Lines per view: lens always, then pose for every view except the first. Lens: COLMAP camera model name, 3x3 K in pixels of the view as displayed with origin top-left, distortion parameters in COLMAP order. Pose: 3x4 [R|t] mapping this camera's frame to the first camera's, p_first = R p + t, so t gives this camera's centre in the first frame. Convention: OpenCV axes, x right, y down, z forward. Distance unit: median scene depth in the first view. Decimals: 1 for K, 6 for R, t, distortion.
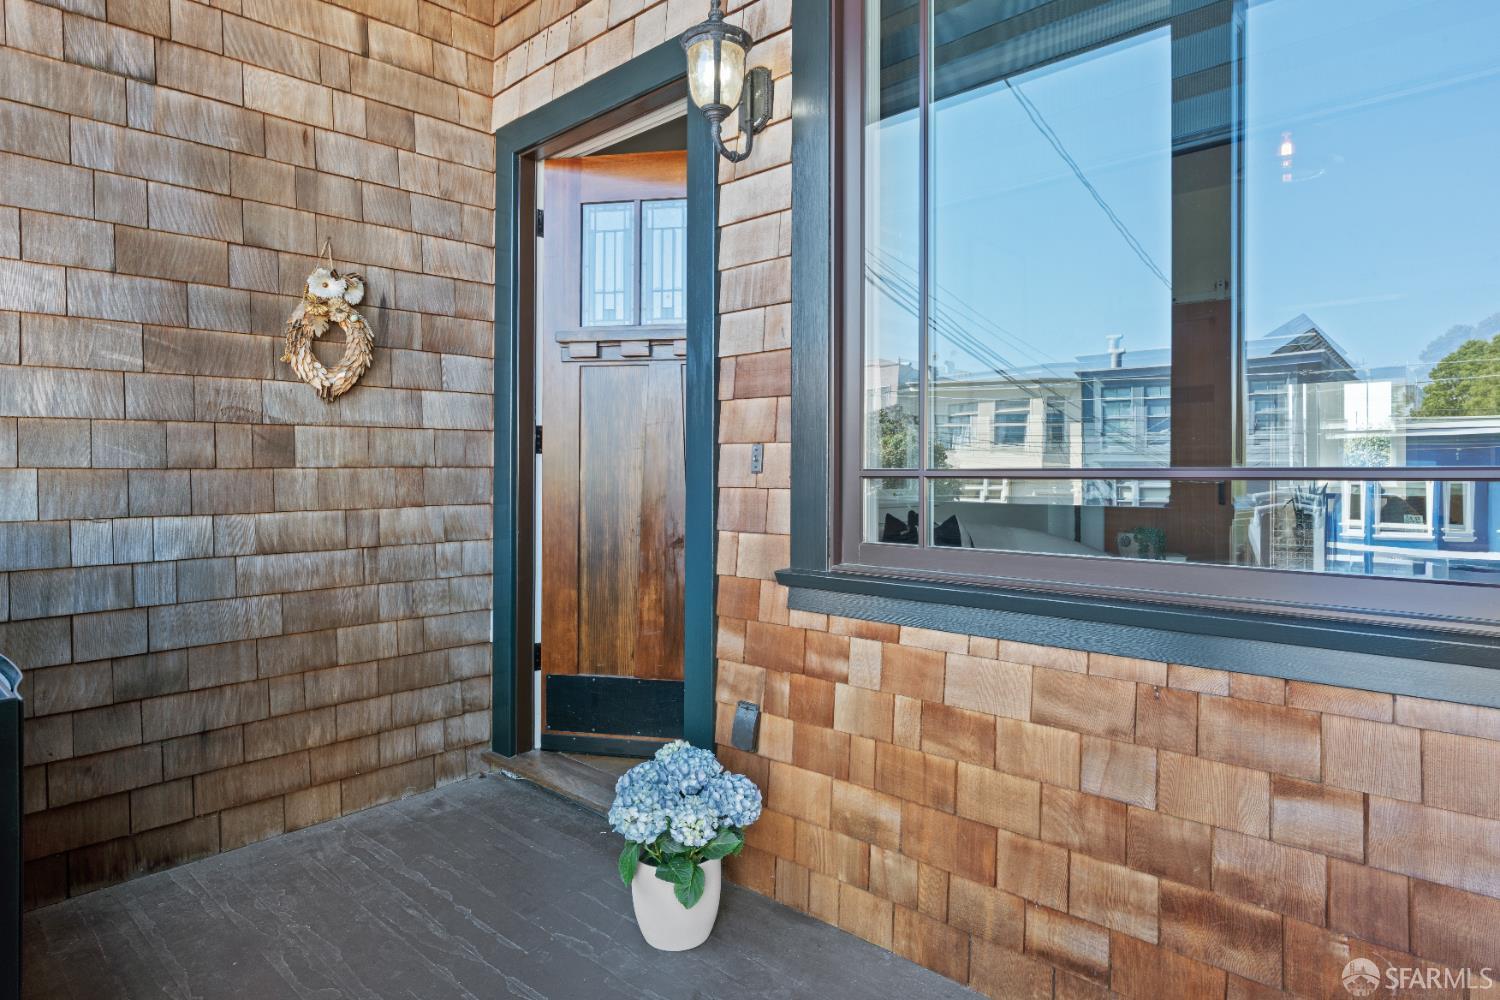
lens RADIAL K [[864.3, 0, 748.2], [0, 864.3, 492.1], [0, 0, 1]] dist [0.045548, 0.001484]
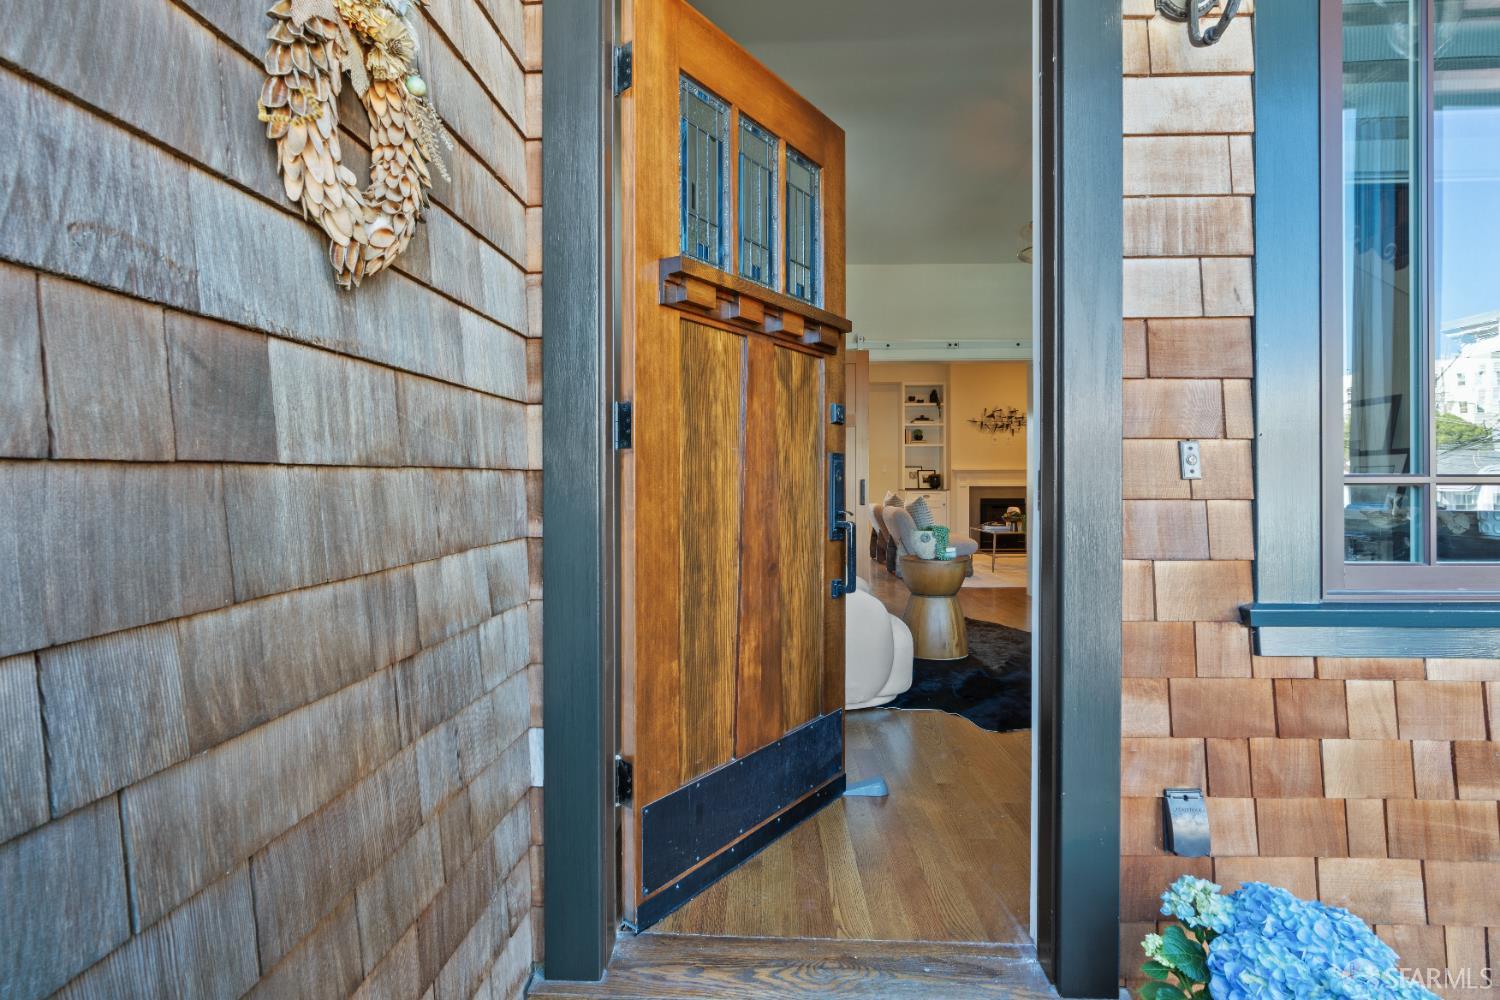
lens RADIAL K [[651.8, 0, 754.9], [0, 651.8, 496.7], [0, 0, 1]] dist [0.002771, -0.000061]
pose [[0.760299, -0.017057, 0.649350, -0.554231], [0.016592, 0.999839, 0.006836, -0.014269], [-0.649362, 0.005576, 0.760459, 0.707423]]
